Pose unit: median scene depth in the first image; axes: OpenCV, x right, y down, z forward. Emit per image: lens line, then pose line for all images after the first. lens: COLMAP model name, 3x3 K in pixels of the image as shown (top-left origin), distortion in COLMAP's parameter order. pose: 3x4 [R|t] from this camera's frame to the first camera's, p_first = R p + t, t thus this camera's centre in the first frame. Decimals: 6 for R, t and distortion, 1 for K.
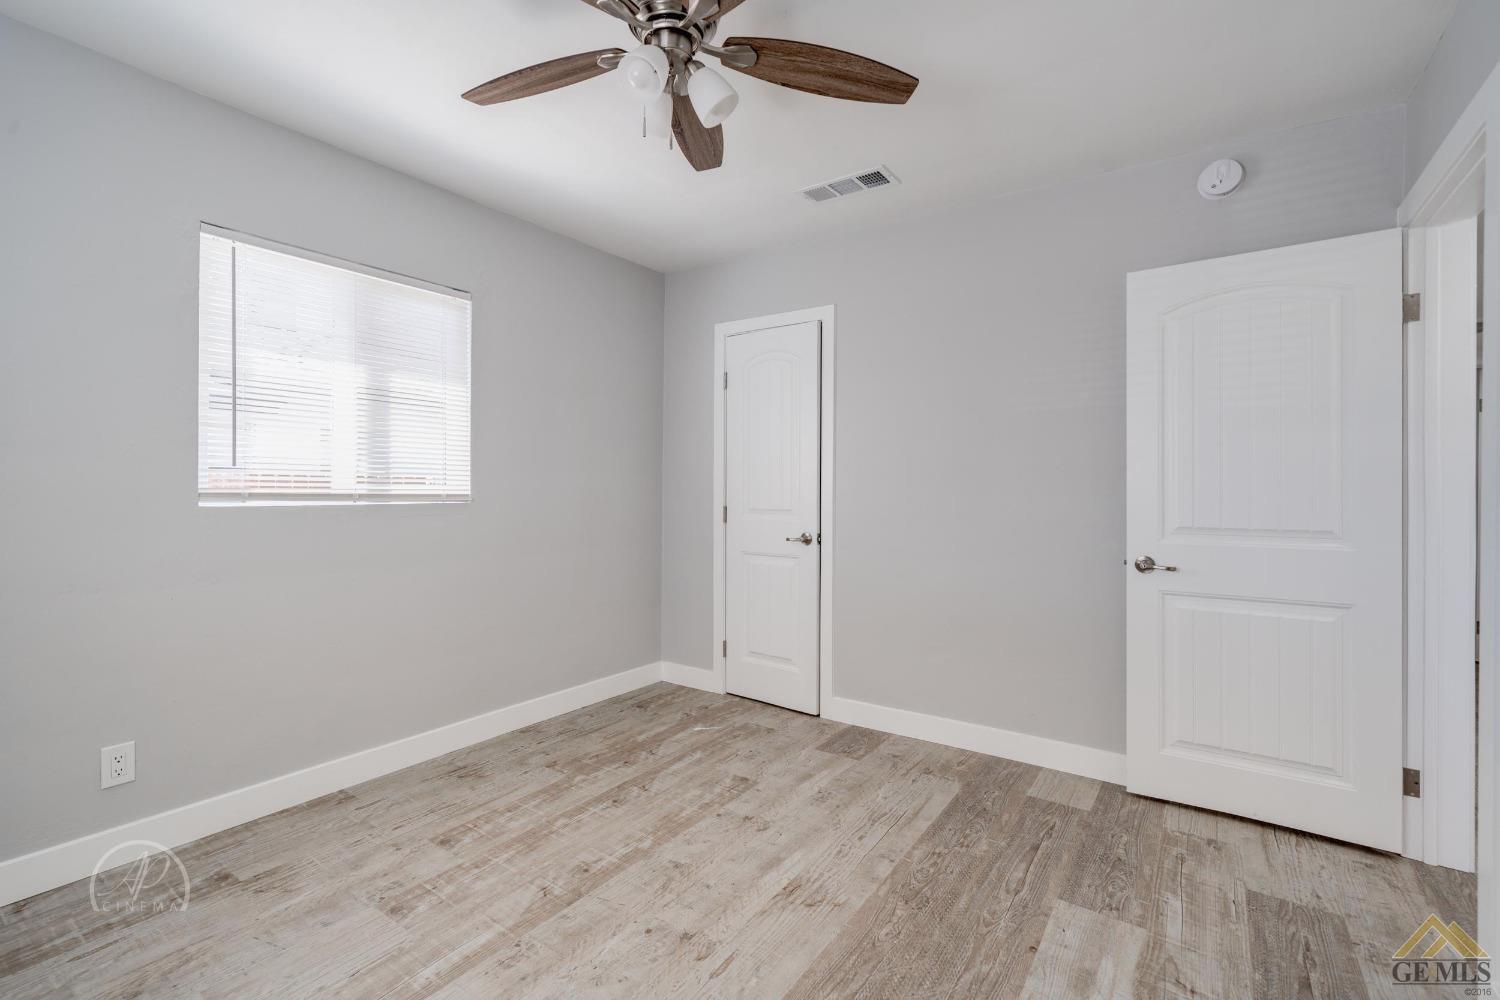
lens RADIAL K [[679.0, 0, 751.3], [0, 679.0, 486.9], [0, 0, 1]] dist [-0.003024, -0.000262]
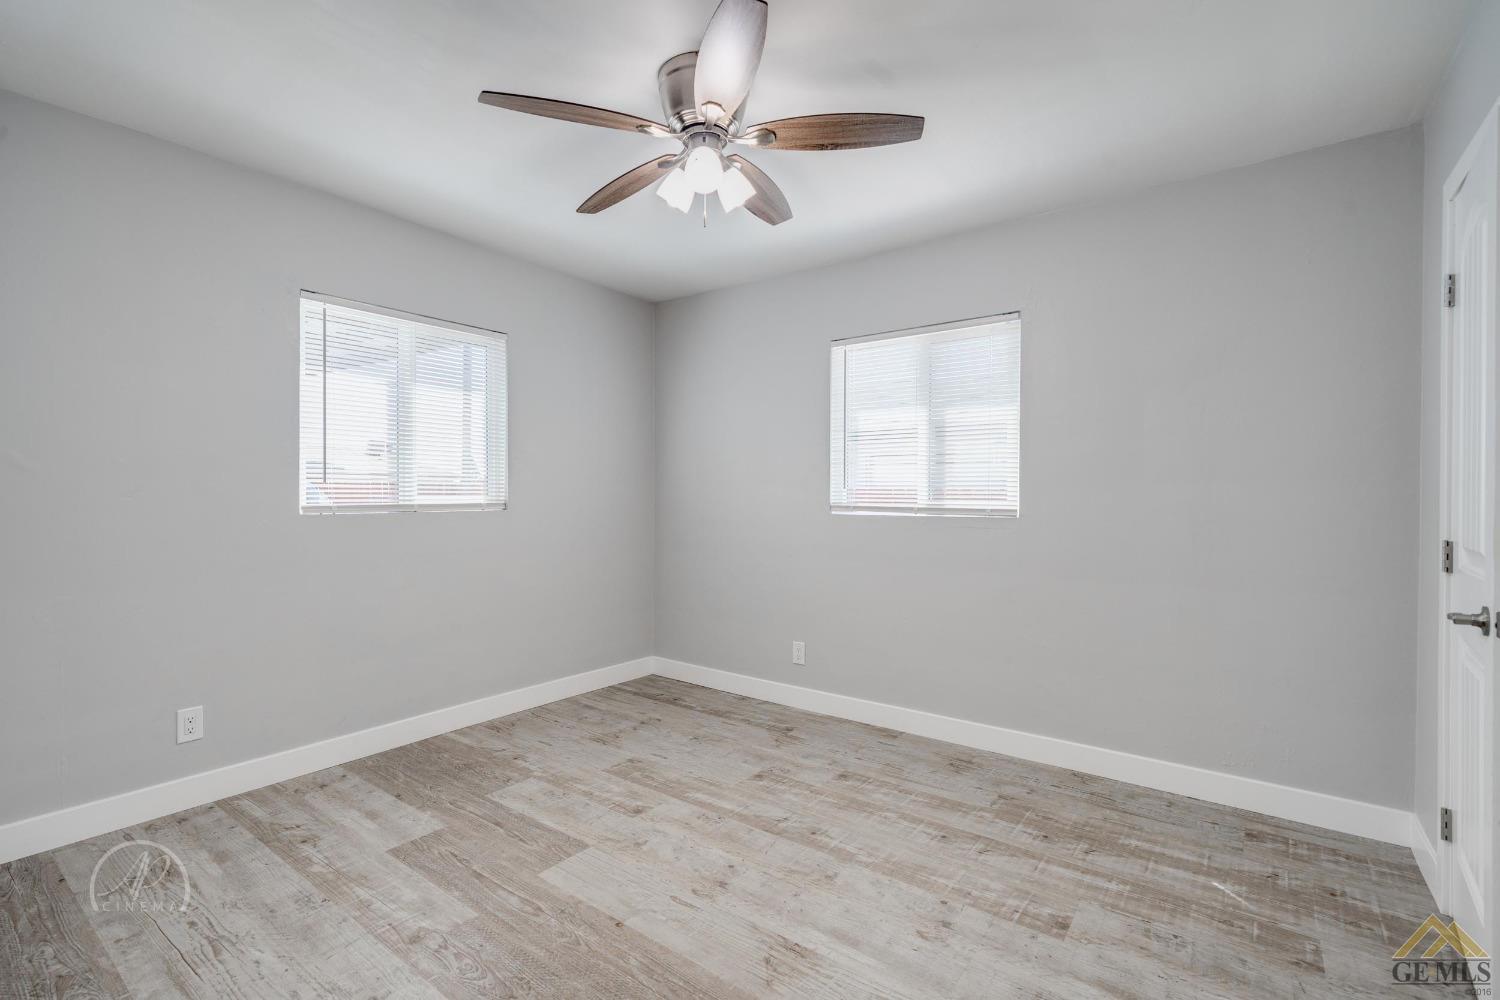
lens RADIAL K [[680.8, 0, 731.0], [0, 680.8, 503.9], [0, 0, 1]] dist [-0.000103, -0.000009]
pose [[-0.059653, 0.000584, -0.998219, 0.748607], [-0.005868, 0.999982, 0.000935, 0.004004], [0.998202, 0.005913, -0.059648, 0.752281]]
